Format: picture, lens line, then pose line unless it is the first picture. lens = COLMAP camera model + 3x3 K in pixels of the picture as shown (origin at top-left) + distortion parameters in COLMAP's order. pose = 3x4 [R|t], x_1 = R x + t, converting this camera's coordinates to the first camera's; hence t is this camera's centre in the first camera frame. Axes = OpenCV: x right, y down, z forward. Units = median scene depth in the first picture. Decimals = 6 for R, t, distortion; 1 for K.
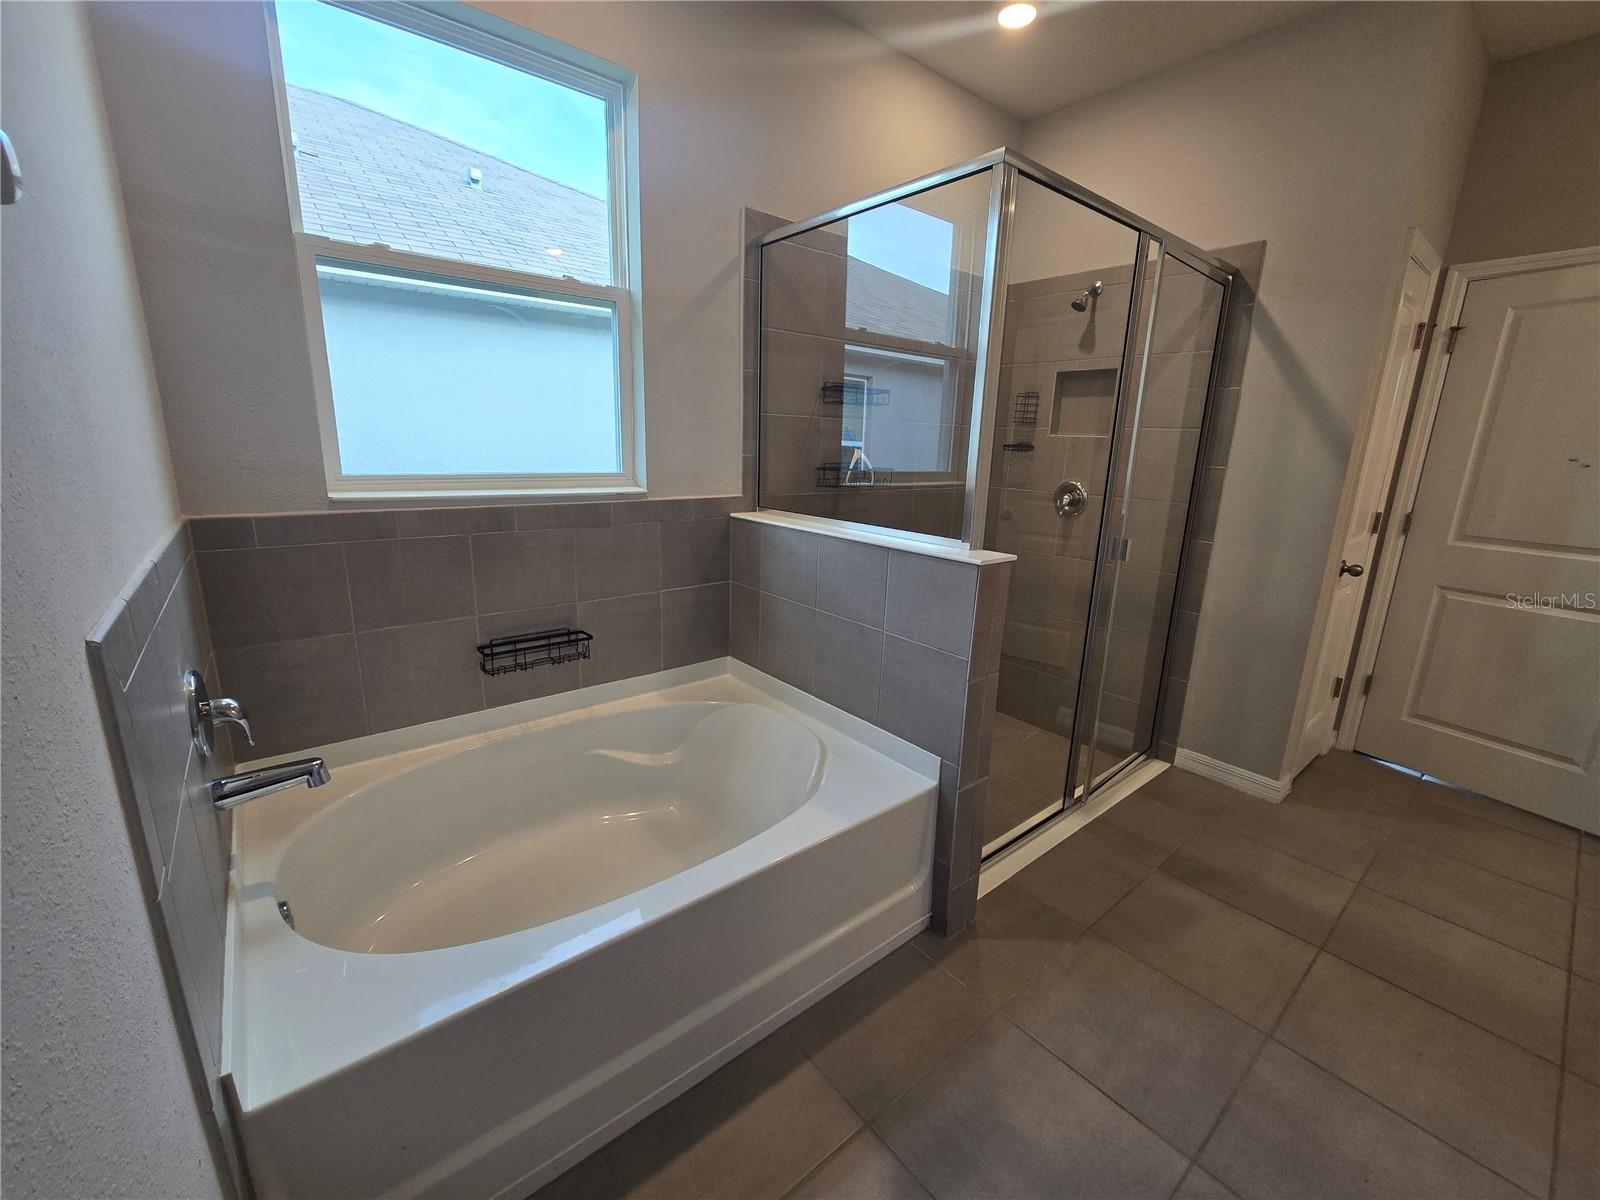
lens RADIAL K [[651.4, 0, 802.9], [0, 651.4, 599.7], [0, 0, 1]] dist [-0.003788, 0.000024]
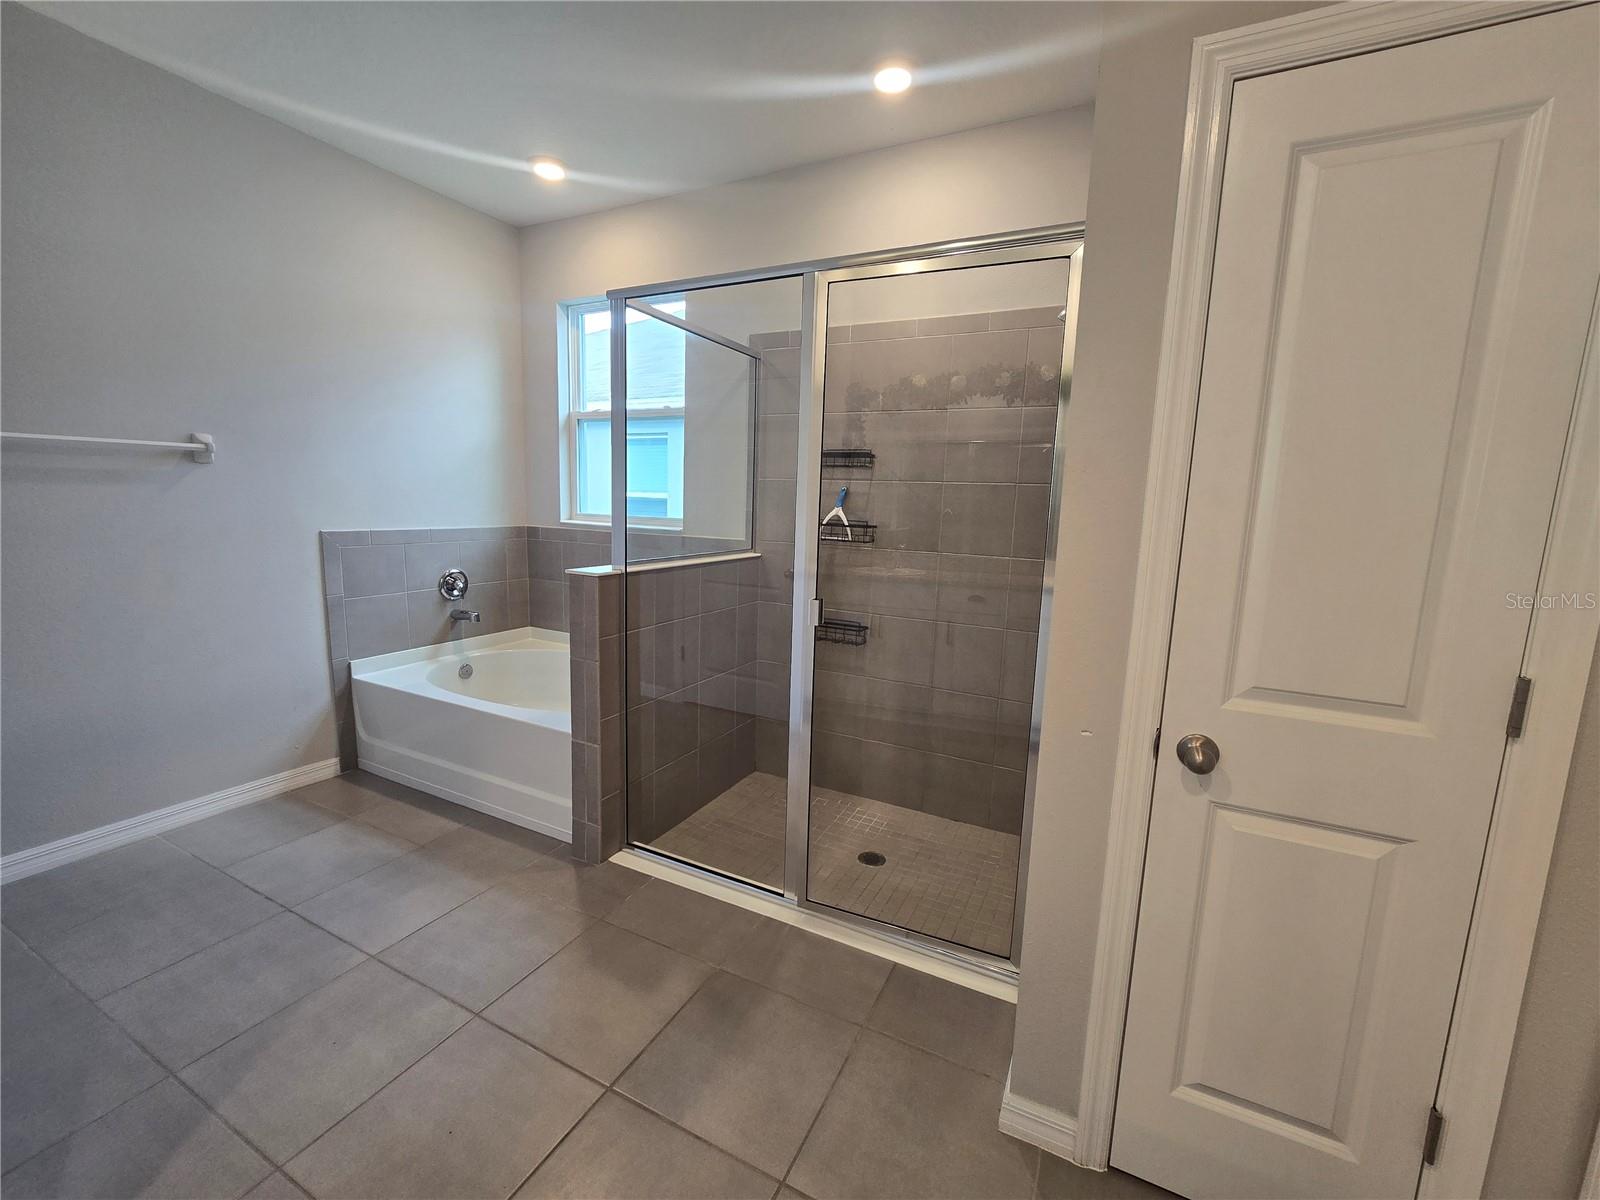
lens RADIAL K [[651.4, 0, 798.2], [0, 651.4, 595.9], [0, 0, 1]] dist [-0.003788, 0.000024]
pose [[0.406898, 0.116745, -0.905983, 1.699507], [-0.235640, 0.971647, 0.019375, -0.142420], [0.882558, 0.205602, 0.422871, 0.806745]]
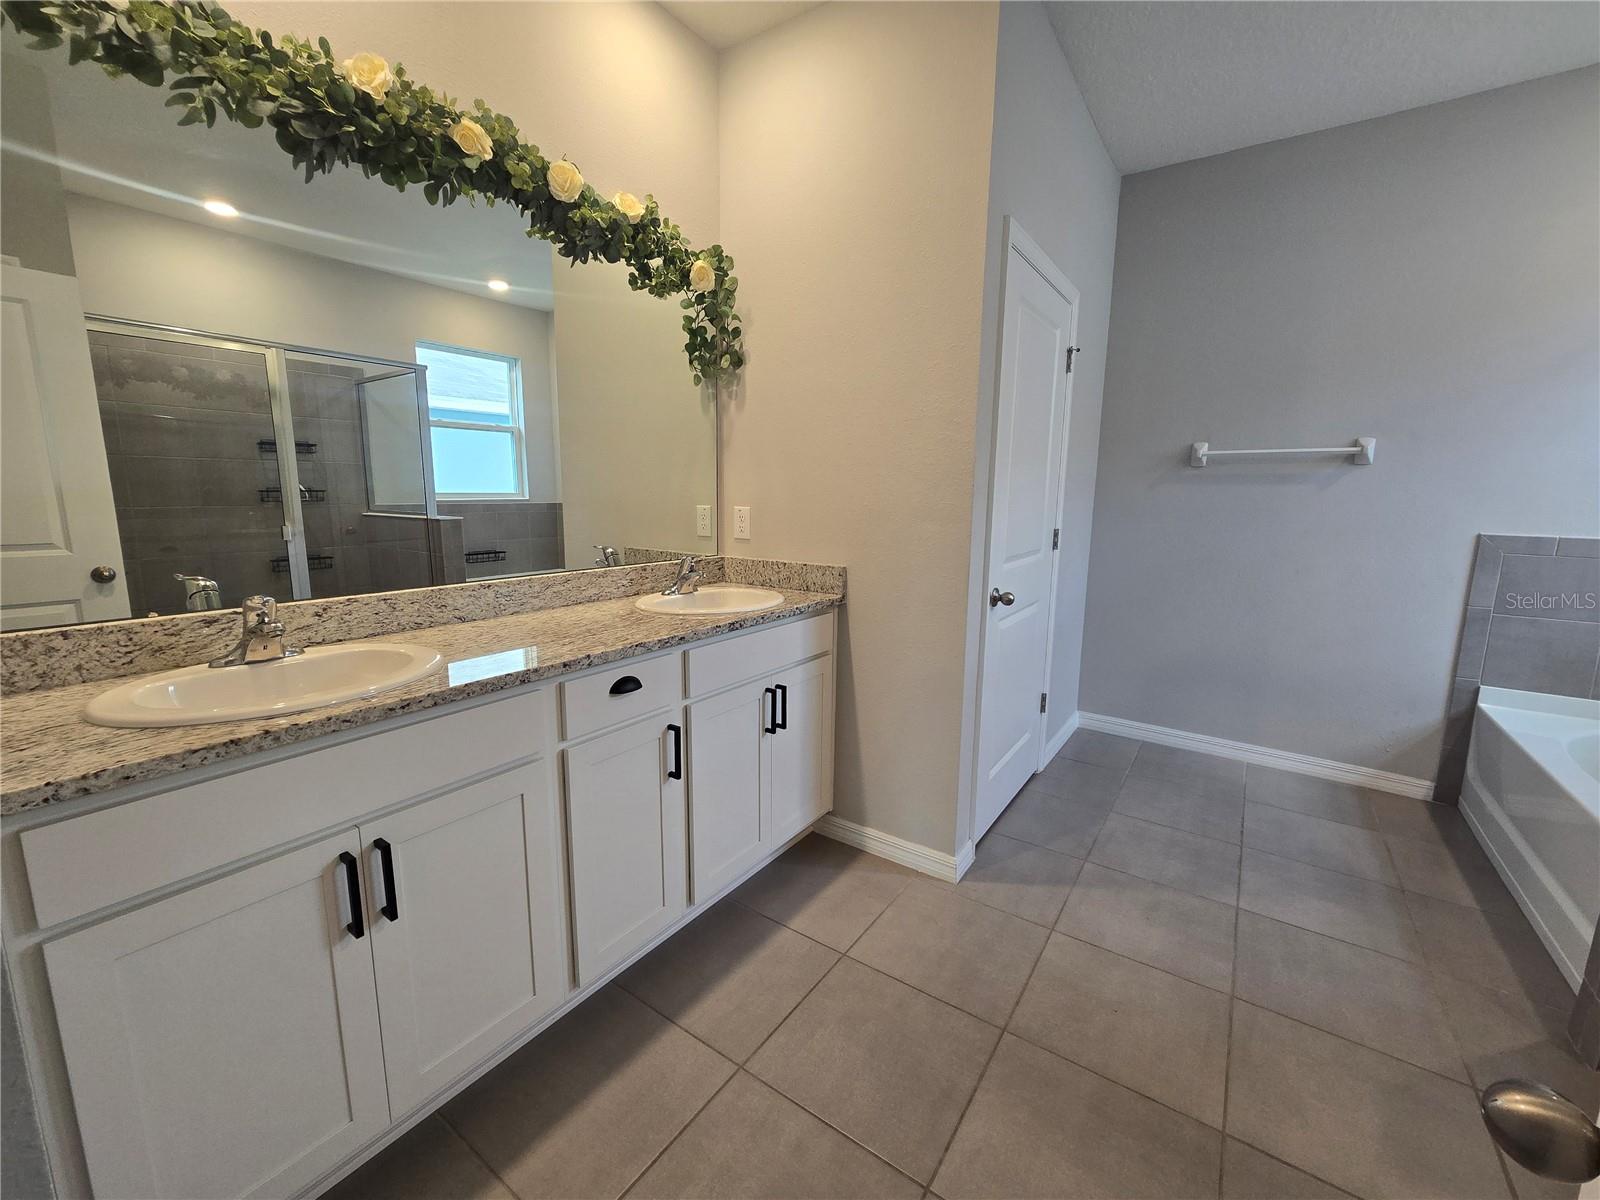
lens RADIAL K [[651.4, 0, 799.5], [0, 651.4, 596.8], [0, 0, 1]] dist [-0.003788, 0.000024]
pose [[-0.961365, 0.001474, -0.275274, 1.579217], [-0.106495, 0.920133, 0.376848, -0.249457], [0.253844, 0.391604, -0.884426, 1.398462]]
